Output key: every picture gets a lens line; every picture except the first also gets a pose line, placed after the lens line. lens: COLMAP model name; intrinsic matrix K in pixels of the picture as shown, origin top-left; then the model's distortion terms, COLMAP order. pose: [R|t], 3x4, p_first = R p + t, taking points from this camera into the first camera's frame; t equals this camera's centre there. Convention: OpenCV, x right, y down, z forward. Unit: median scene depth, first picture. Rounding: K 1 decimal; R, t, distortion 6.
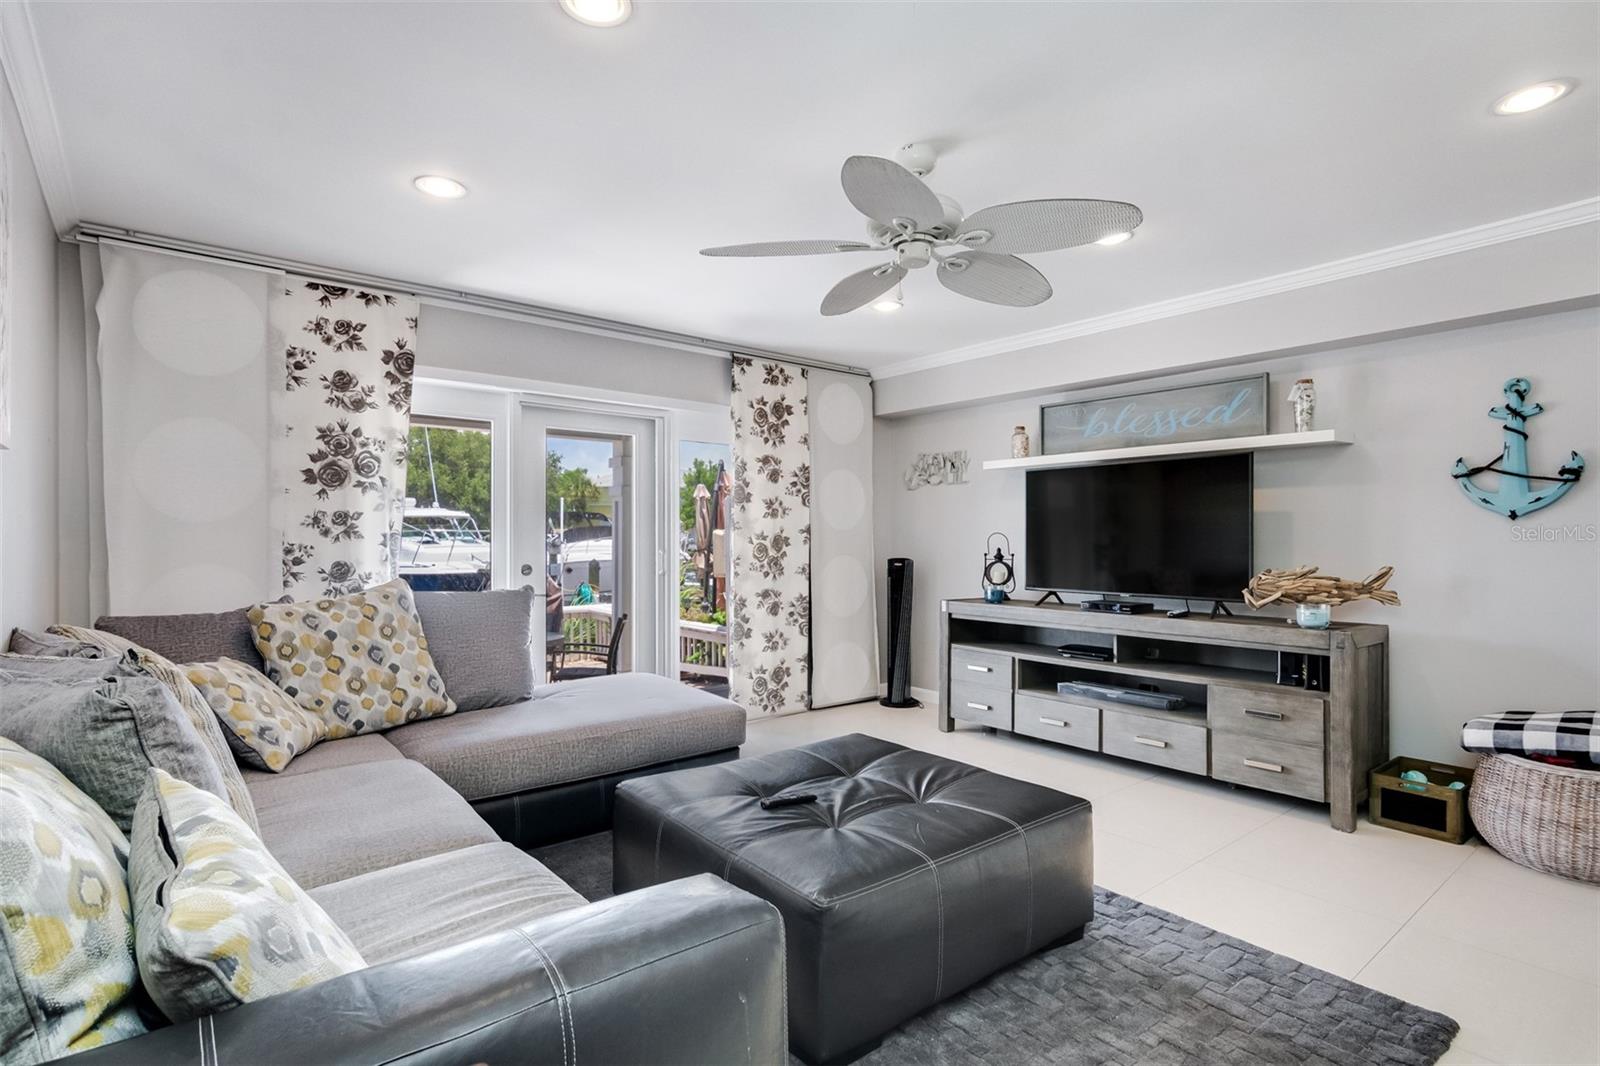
lens RADIAL K [[788.3, 0, 805.7], [0, 788.3, 545.5], [0, 0, 1]] dist [0.000788, -0.000482]
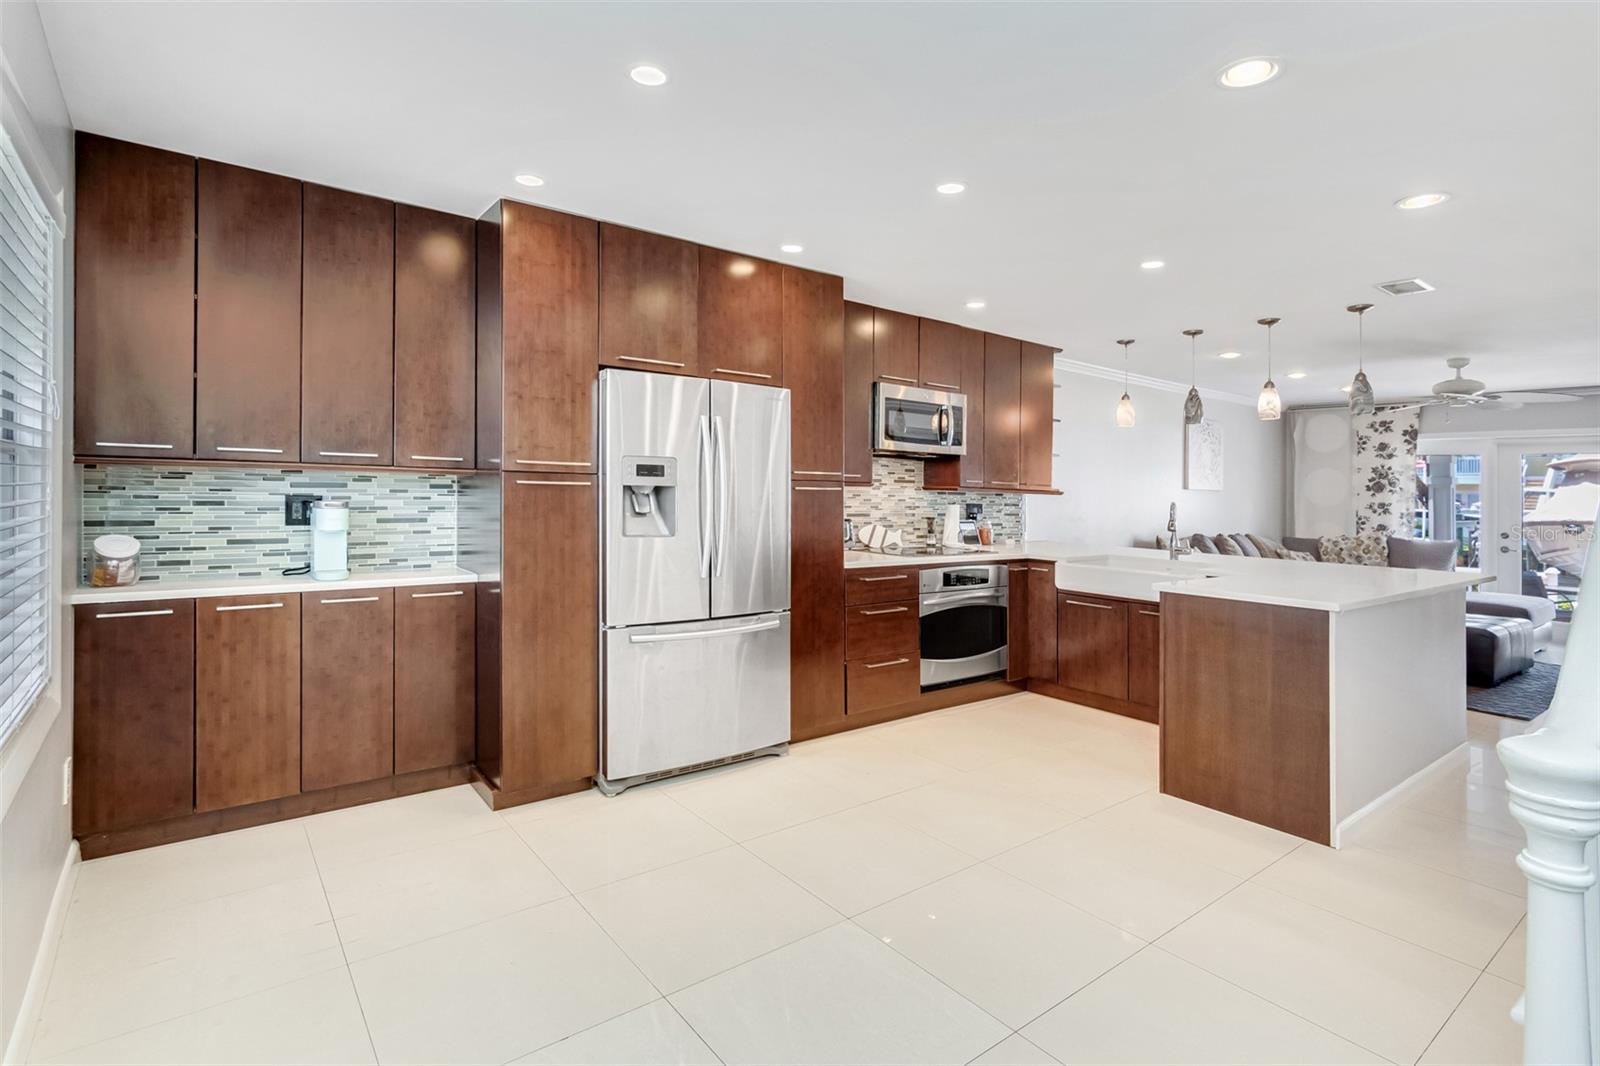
lens RADIAL K [[759.4, 0, 789.2], [0, 759.4, 461.3], [0, 0, 1]] dist [0.000259, -0.001034]
pose [[-0.061281, -0.042919, -0.997197, 1.416134], [-0.034478, 0.998570, -0.040860, -0.010752], [0.997525, 0.031878, -0.062674, -0.490430]]
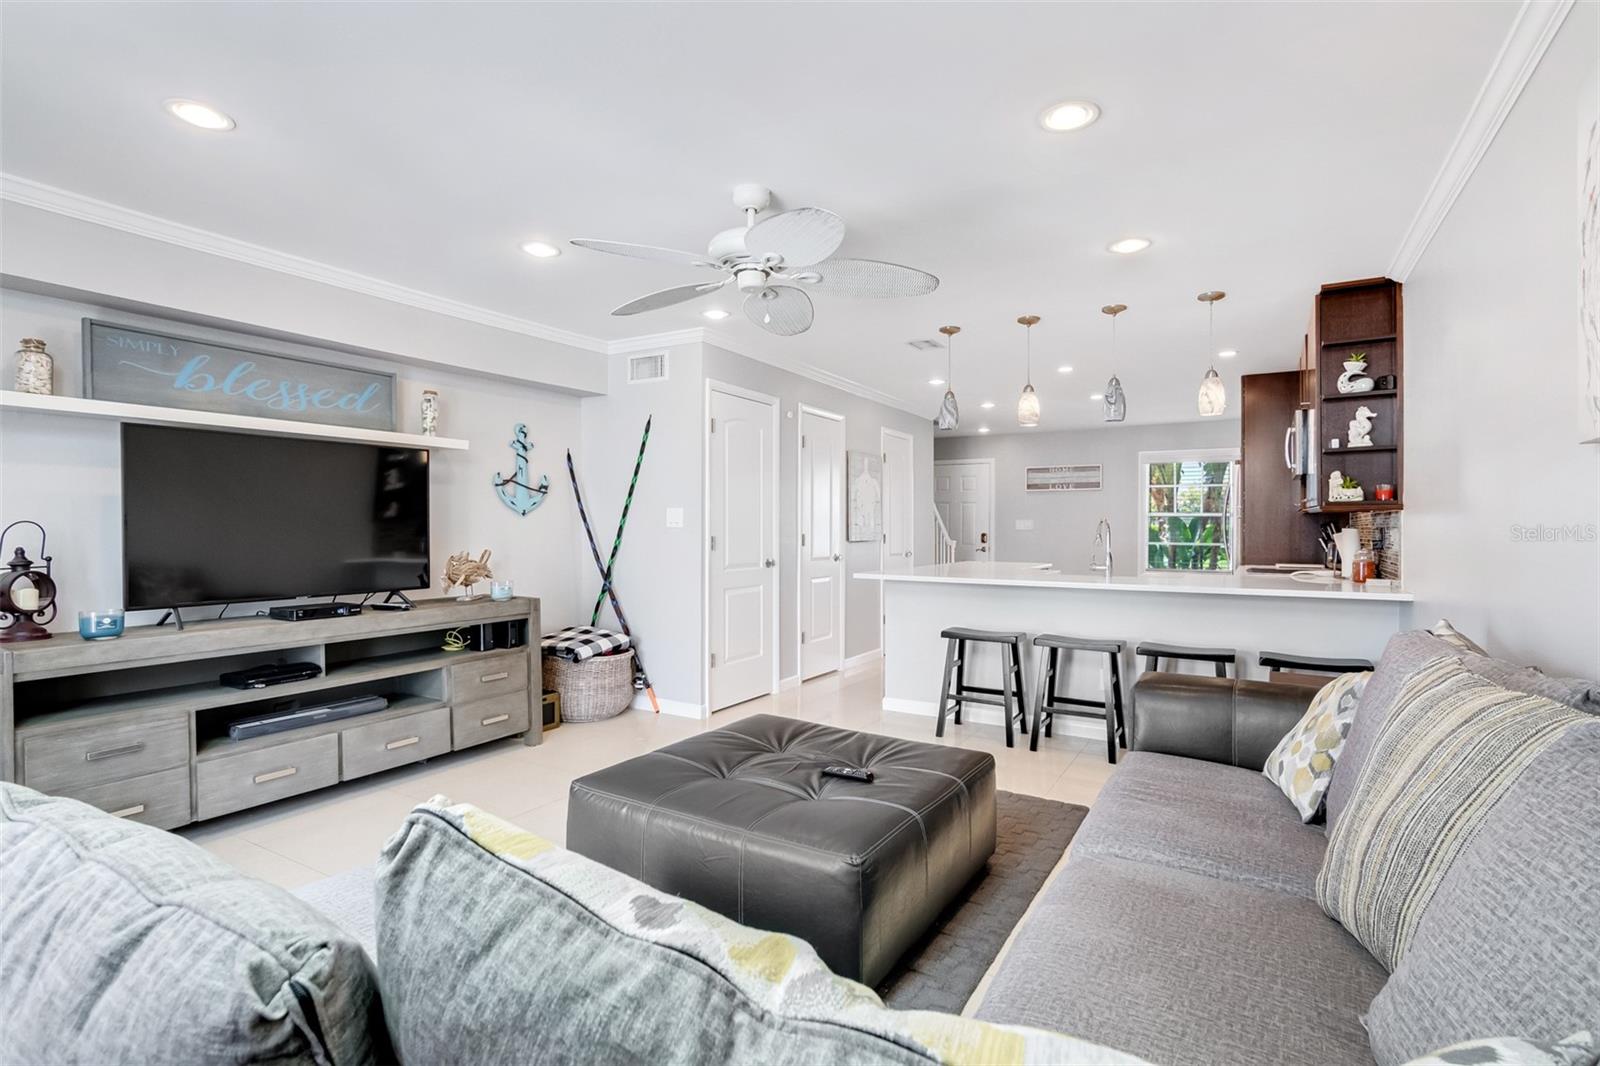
lens RADIAL K [[765.7, 0, 809.6], [0, 765.7, 535.1], [0, 0, 1]] dist [-0.000817, 0.000302]
pose [[-0.336899, -0.015461, 0.941414, -0.502708], [0.005314, 0.999818, 0.018322, -0.014395], [-0.941526, 0.011176, -0.336756, 0.709454]]
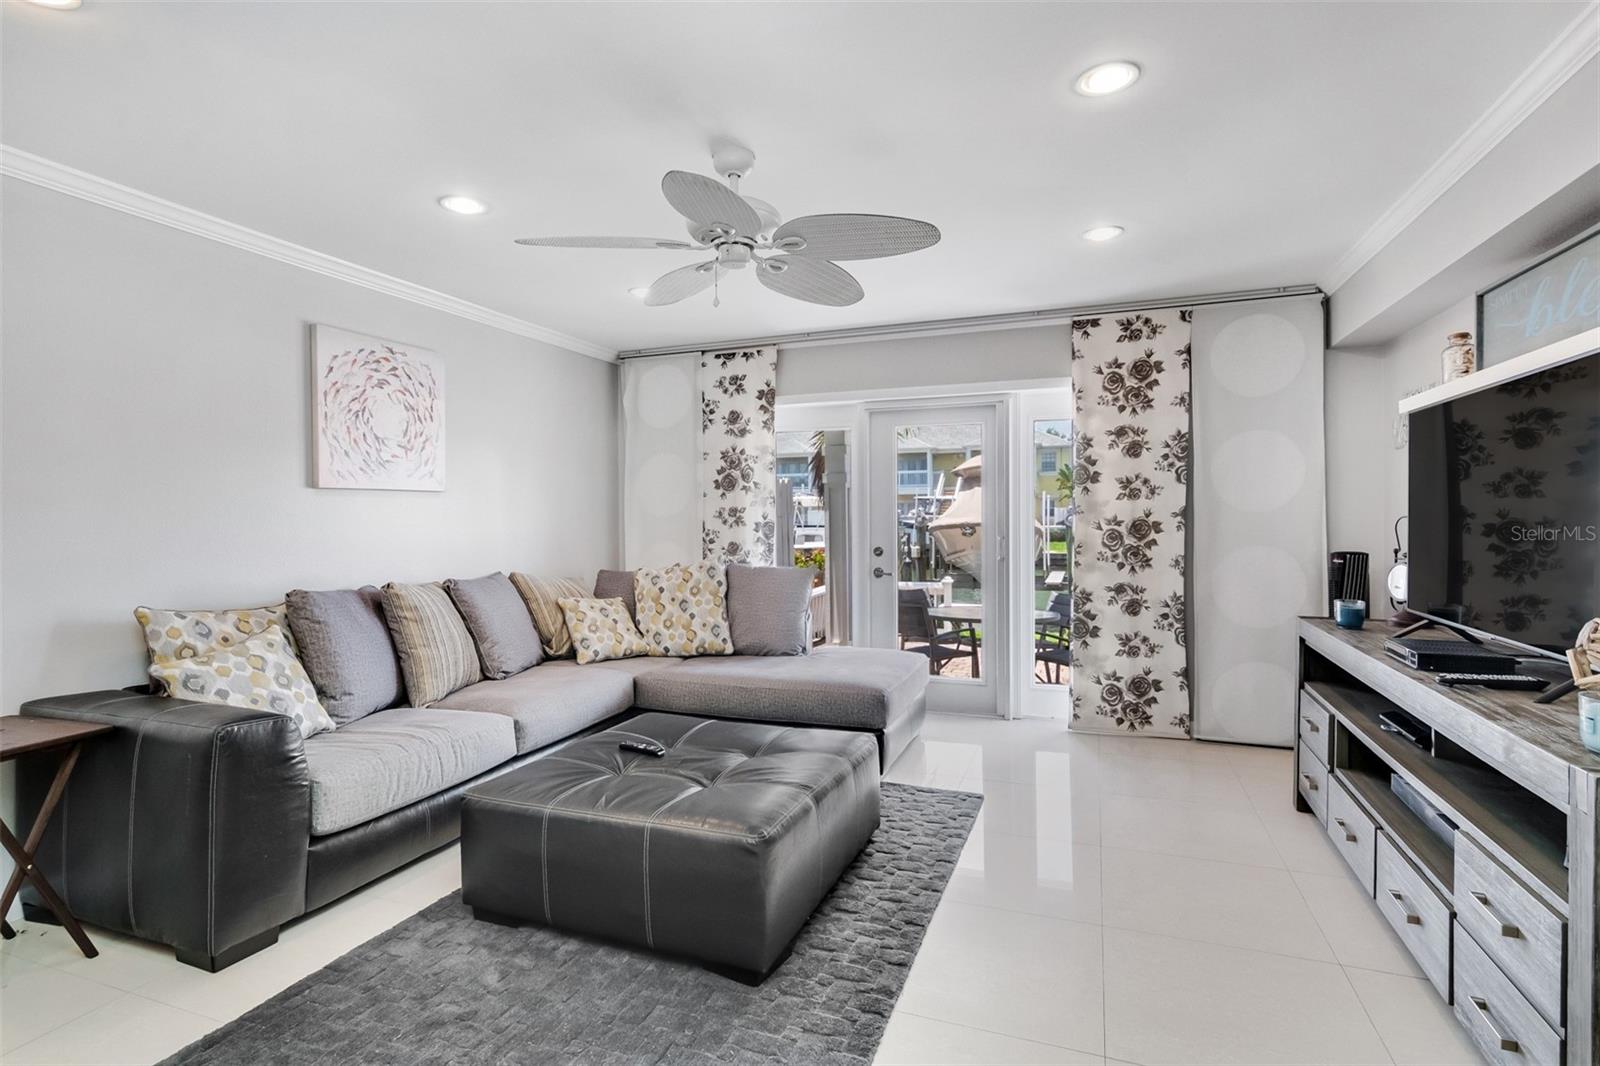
lens RADIAL K [[778.5, 0, 800.0], [0, 778.5, 533.0], [0, 0, 1]] dist [-0.000591, -0.000483]
pose [[0.495988, 0.012026, -0.868246, 0.578108], [0.002018, 0.999885, 0.015002, -0.013931], [0.868327, -0.009193, 0.495907, 0.317932]]
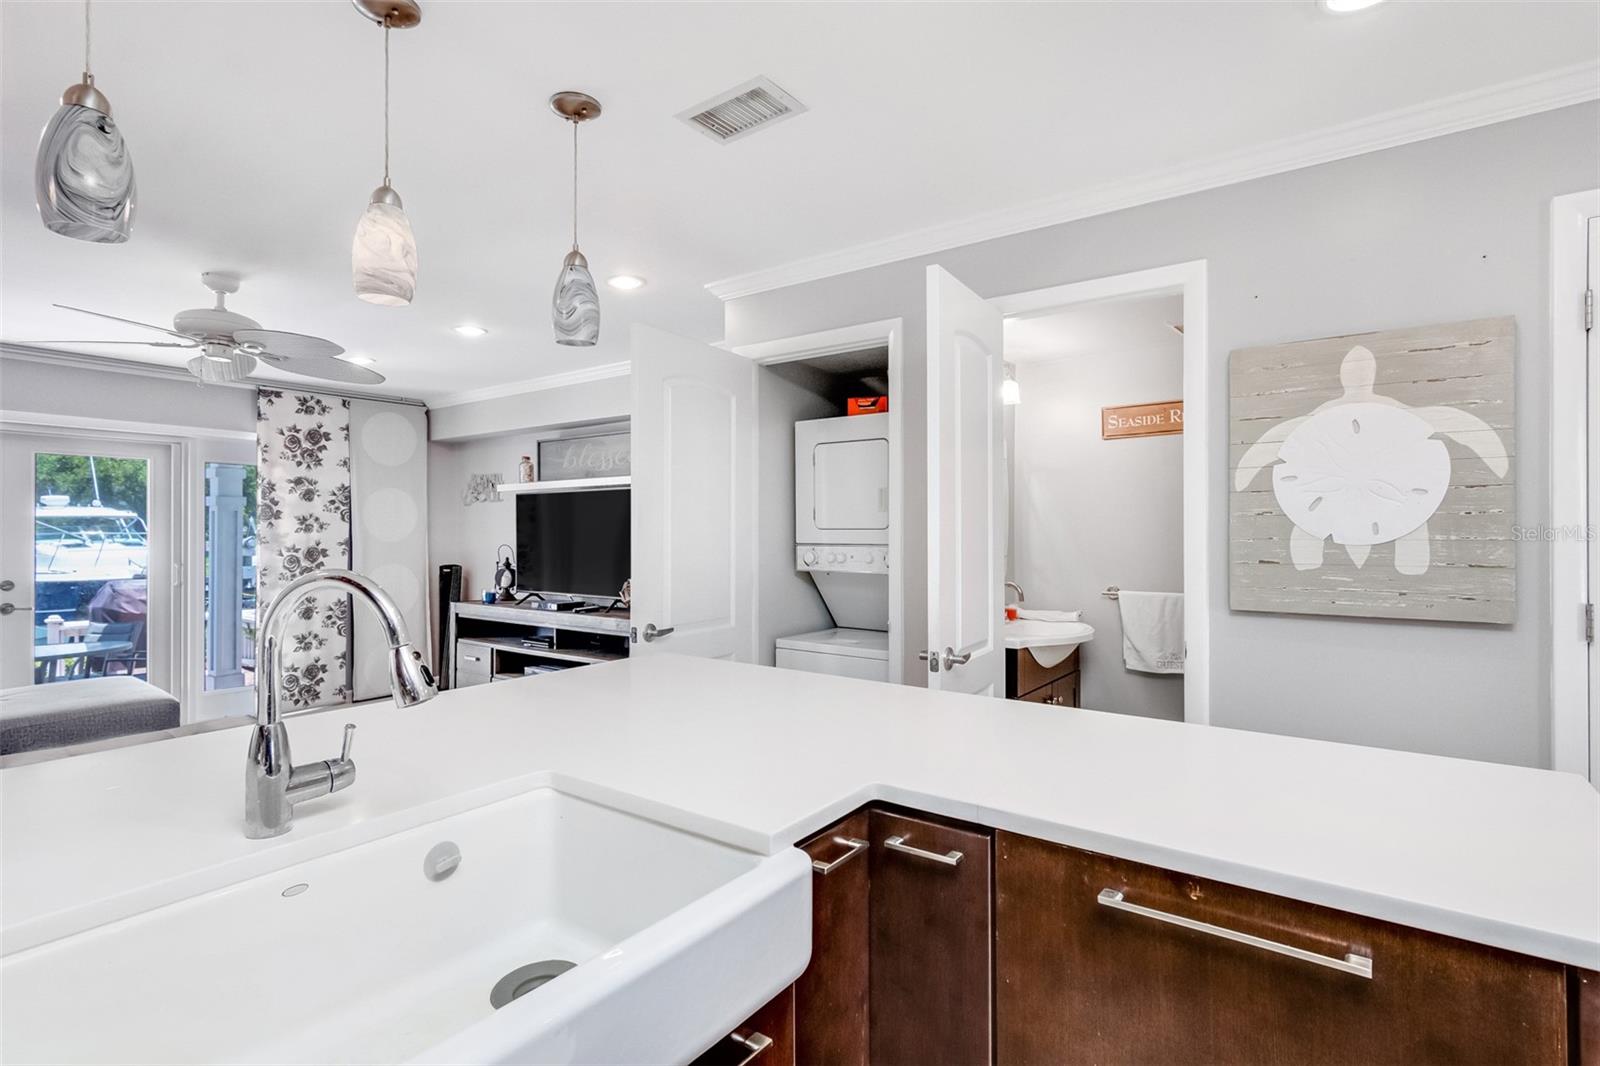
lens RADIAL K [[773.8, 0, 792.4], [0, 773.8, 525.2], [0, 0, 1]] dist [0.001917, -0.000308]
pose [[0.971727, -0.002720, 0.236091, 0.423559], [0.006881, 0.999835, -0.016800, -0.024977], [-0.236006, 0.017950, 0.971586, -0.271187]]
